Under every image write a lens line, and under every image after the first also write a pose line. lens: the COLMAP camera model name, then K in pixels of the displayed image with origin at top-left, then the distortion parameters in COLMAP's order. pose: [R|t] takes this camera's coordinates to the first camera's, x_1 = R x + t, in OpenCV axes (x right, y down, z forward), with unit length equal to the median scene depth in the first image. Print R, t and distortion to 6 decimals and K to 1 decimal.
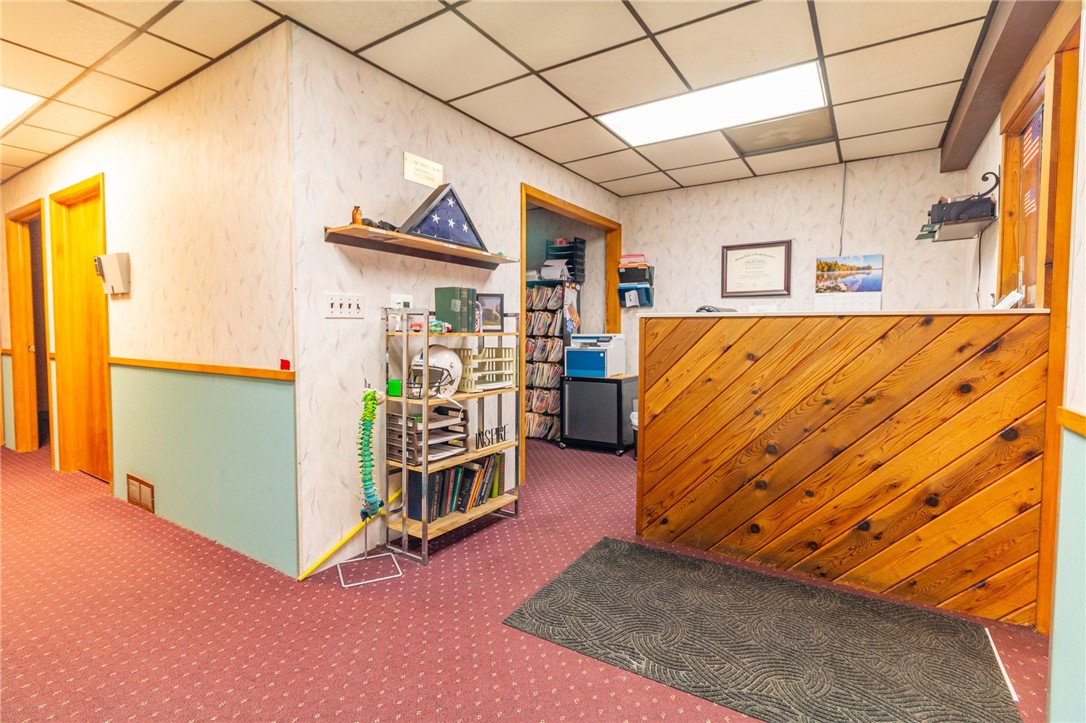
lens RADIAL K [[501.7, 0, 542.9], [0, 501.7, 353.7], [0, 0, 1]] dist [-0.003846, 0.001474]
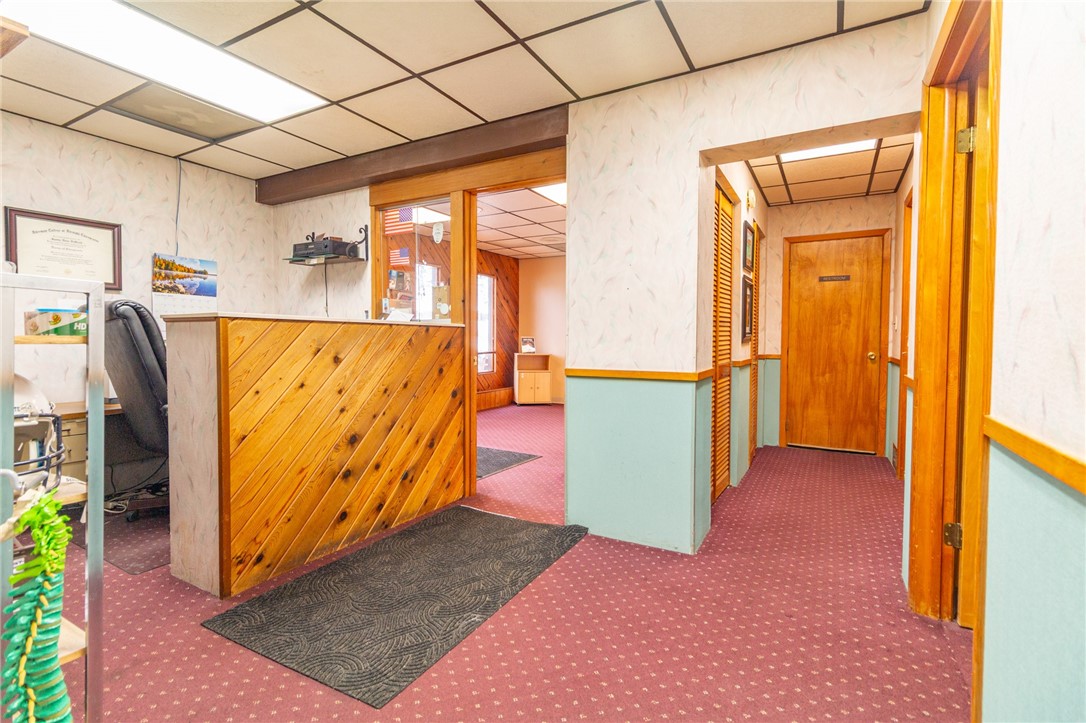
lens RADIAL K [[501.7, 0, 544.6], [0, 501.7, 352.9], [0, 0, 1]] dist [-0.003846, 0.001474]
pose [[-0.062999, -0.030866, 0.997536, -0.617487], [0.036750, 0.998772, 0.033225, -0.023668], [-0.997337, 0.038752, -0.061787, 0.556209]]
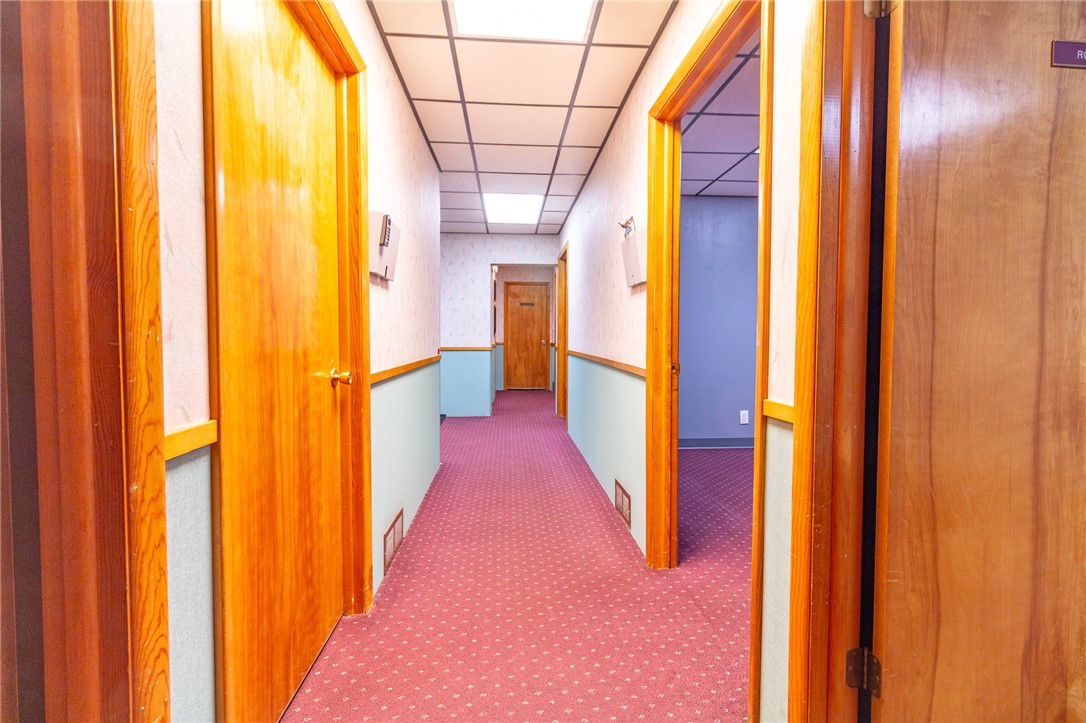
lens RADIAL K [[501.7, 0, 541.8], [0, 501.7, 359.8], [0, 0, 1]] dist [-0.003846, 0.001474]
pose [[-0.607279, -0.041707, 0.793393, -1.842994], [0.031880, 0.996538, 0.076788, -0.065871], [-0.793849, 0.071926, -0.603847, 1.534675]]
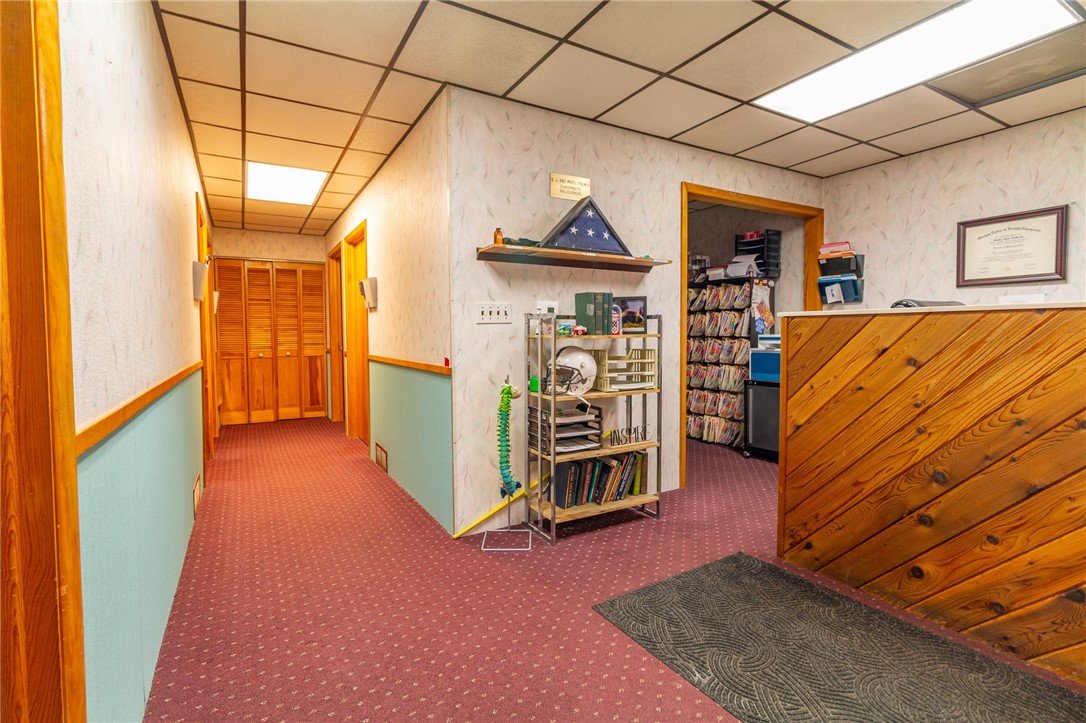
lens RADIAL K [[501.7, 0, 547.2], [0, 501.7, 353.6], [0, 0, 1]] dist [-0.003846, 0.001474]
pose [[0.895587, 0.008713, -0.444801, 0.219148], [-0.009453, 0.999955, 0.000554, -0.002095], [0.444786, 0.003709, 0.895629, 0.000153]]
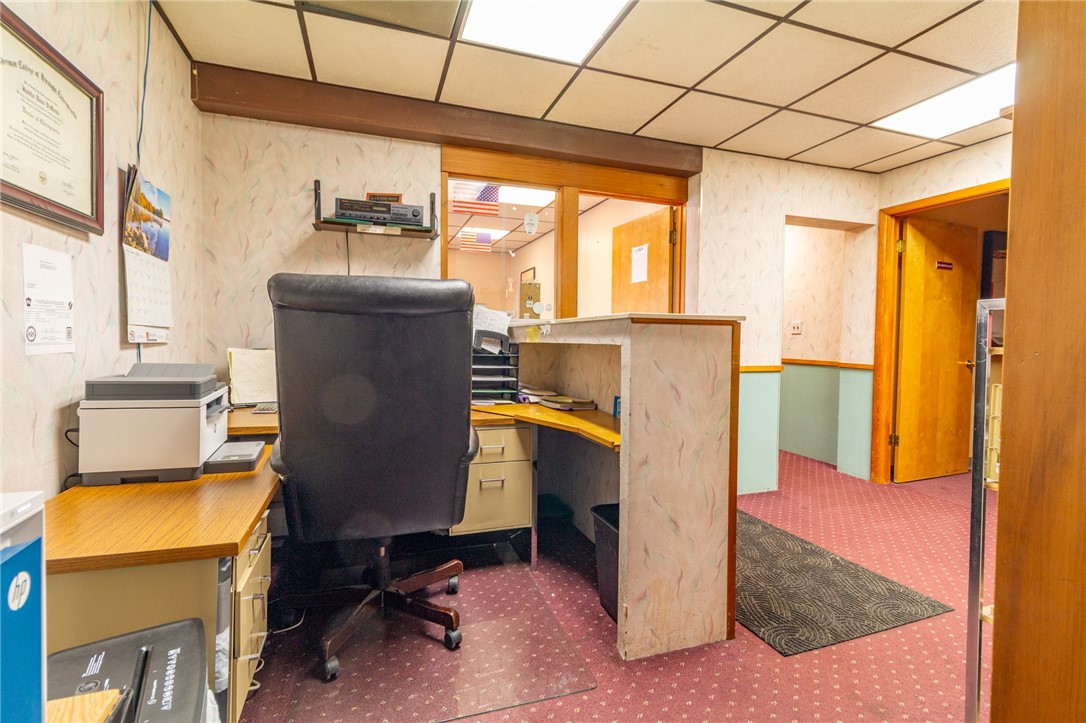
lens RADIAL K [[501.7, 0, 545.0], [0, 501.7, 353.4], [0, 0, 1]] dist [-0.003846, 0.001474]
pose [[-0.788689, -0.024987, 0.614285, -0.022884], [0.015000, 0.998094, 0.059857, -0.070409], [-0.614610, 0.056423, -0.786811, 1.715794]]
